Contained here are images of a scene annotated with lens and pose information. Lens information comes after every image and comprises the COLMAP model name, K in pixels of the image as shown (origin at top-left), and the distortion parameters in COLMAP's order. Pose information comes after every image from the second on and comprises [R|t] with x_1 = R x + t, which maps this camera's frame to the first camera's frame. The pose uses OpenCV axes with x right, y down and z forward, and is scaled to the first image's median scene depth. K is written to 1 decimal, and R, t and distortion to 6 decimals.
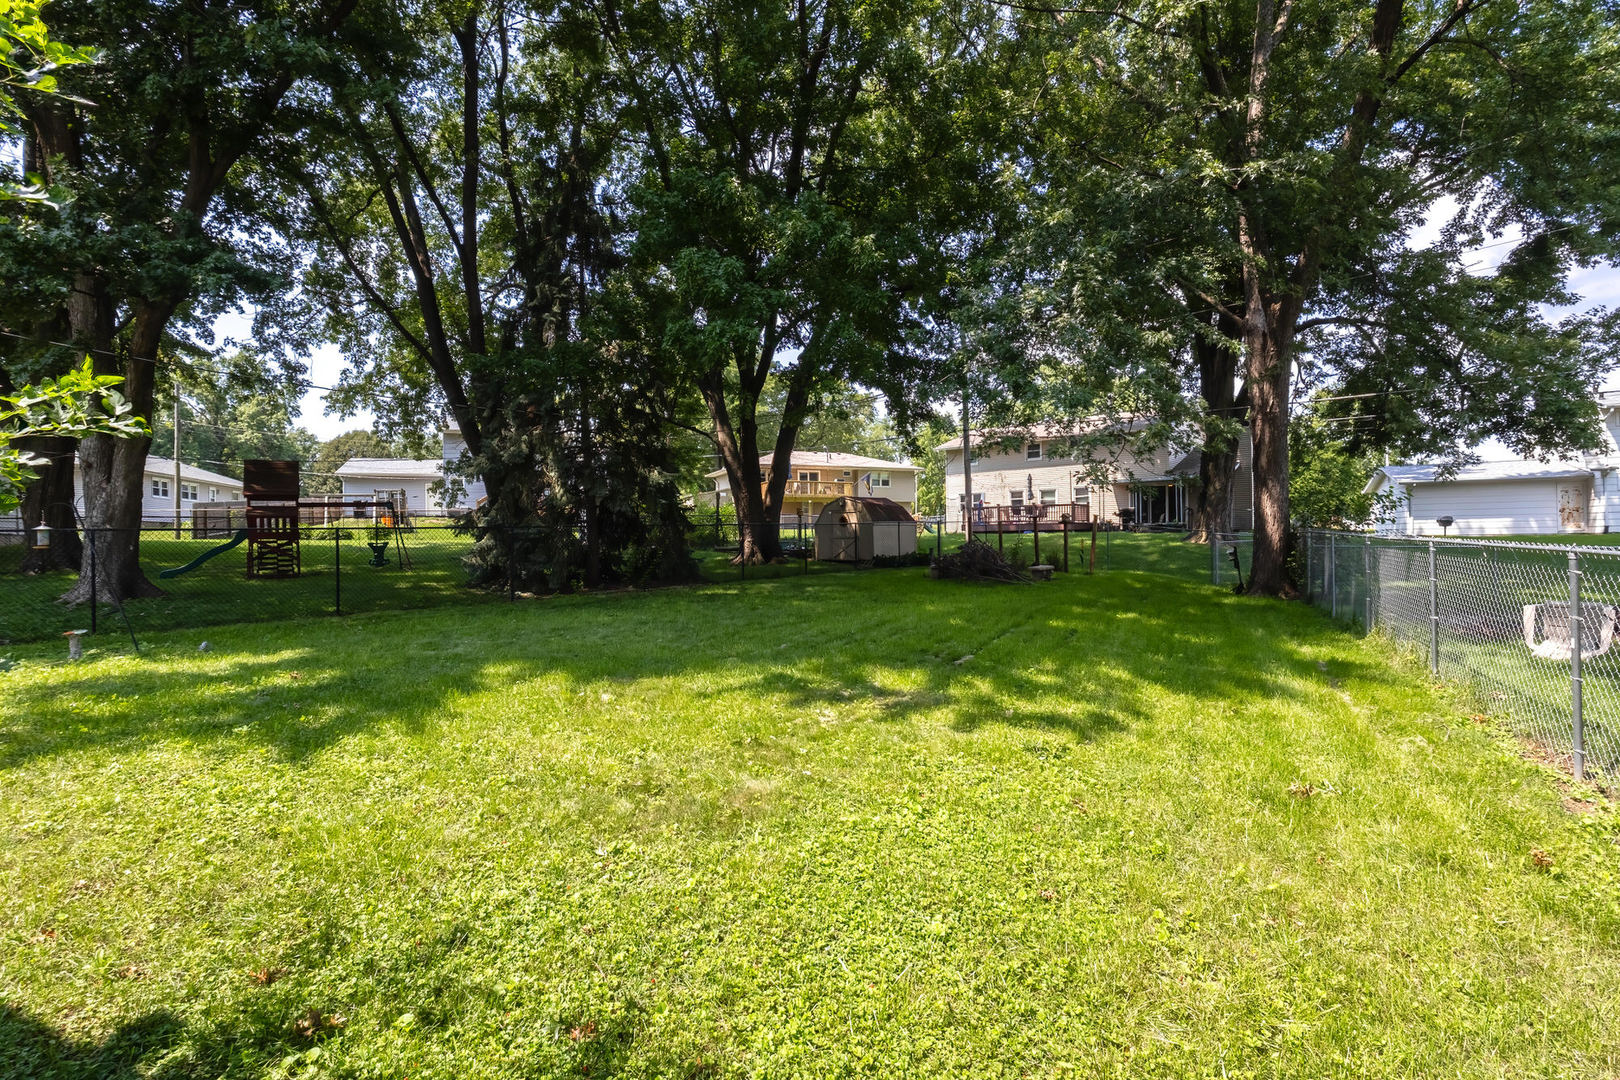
lens RADIAL K [[750.7, 0, 815.2], [0, 750.7, 539.0], [0, 0, 1]] dist [-0.010460, 0.003232]
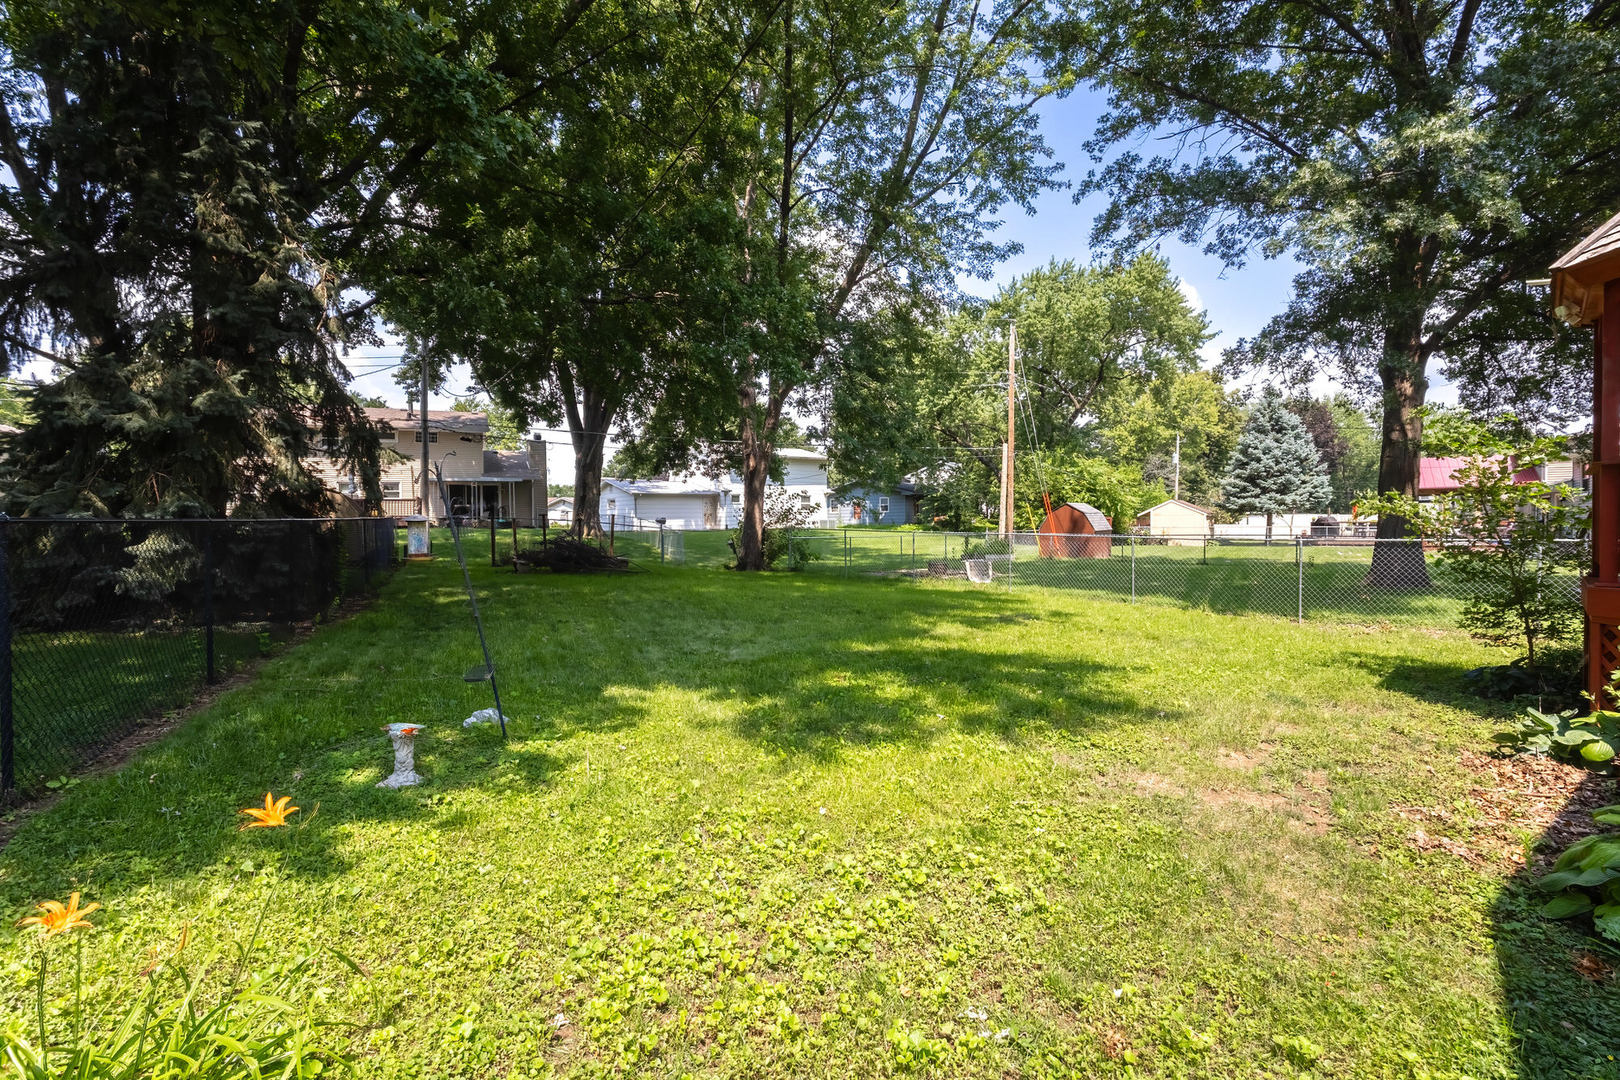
lens RADIAL K [[750.7, 0, 811.6], [0, 750.7, 537.8], [0, 0, 1]] dist [-0.010460, 0.003232]
pose [[0.415616, -0.009916, 0.909486, -0.384578], [0.005468, 0.999950, 0.008404, -0.002085], [-0.909524, 0.001481, 0.415649, 0.135627]]
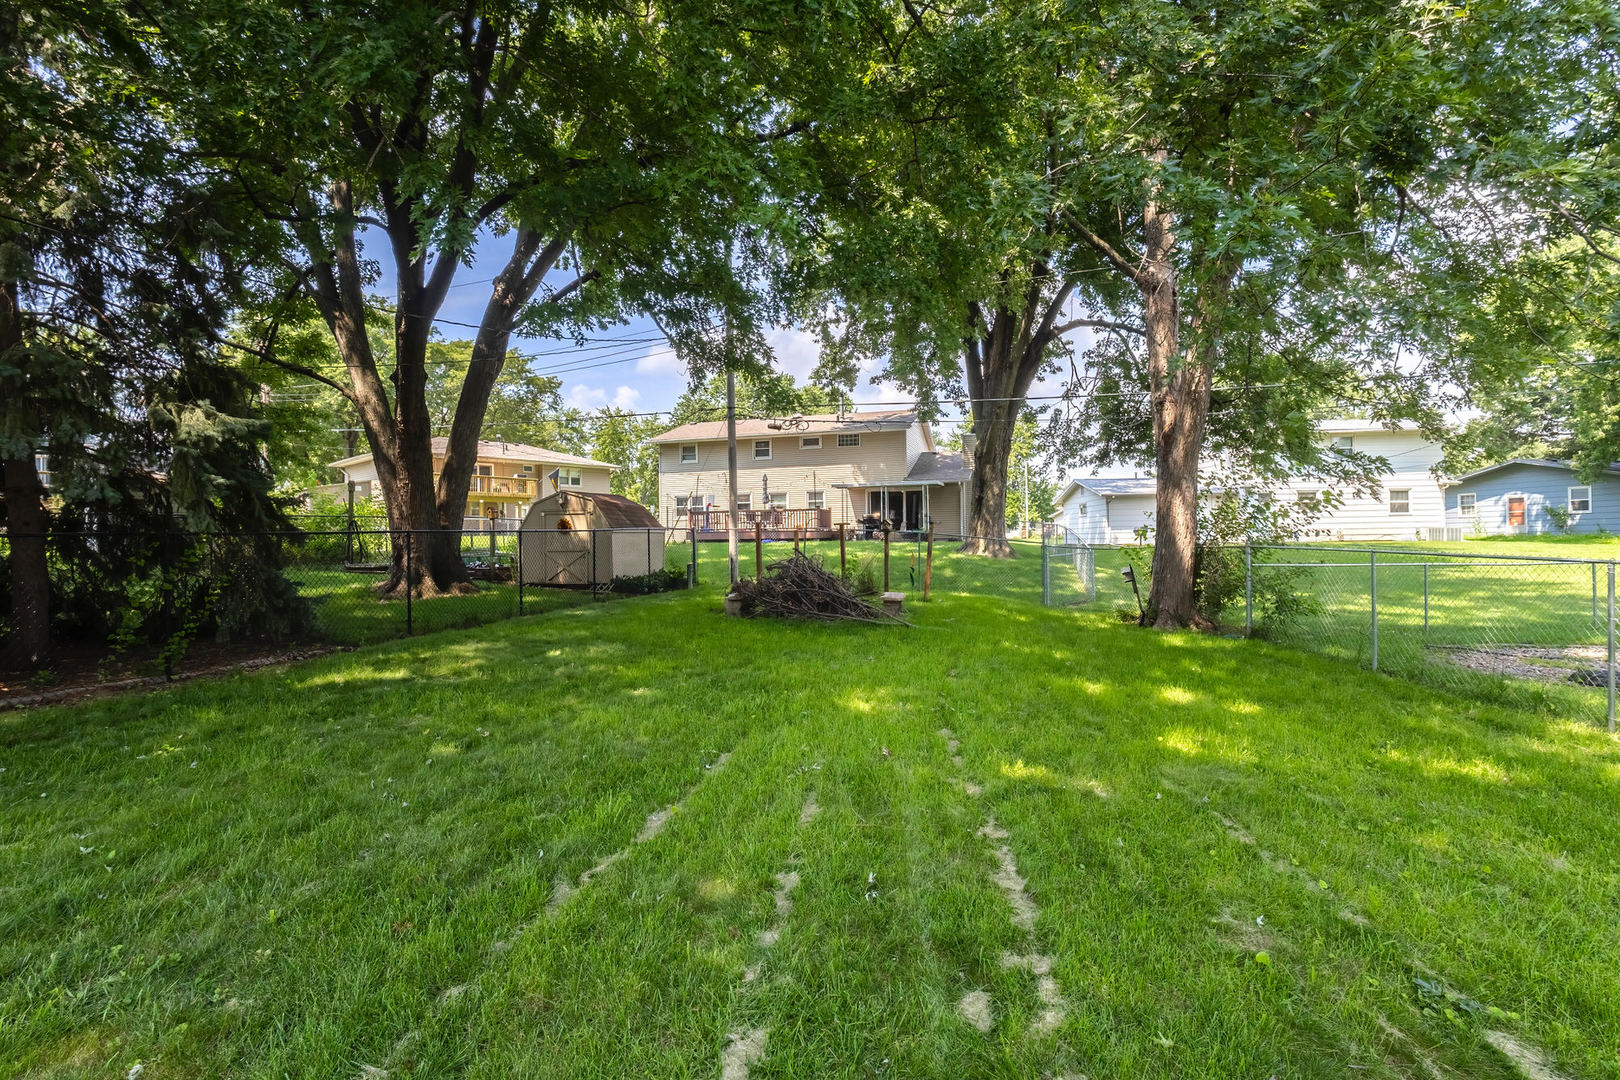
lens RADIAL K [[750.7, 0, 804.2], [0, 750.7, 529.7], [0, 0, 1]] dist [-0.010460, 0.003232]
pose [[0.912337, 0.006337, 0.409391, -0.035007], [0.001833, 0.999807, -0.019561, -0.006113], [-0.409436, 0.018597, 0.912149, 0.235129]]
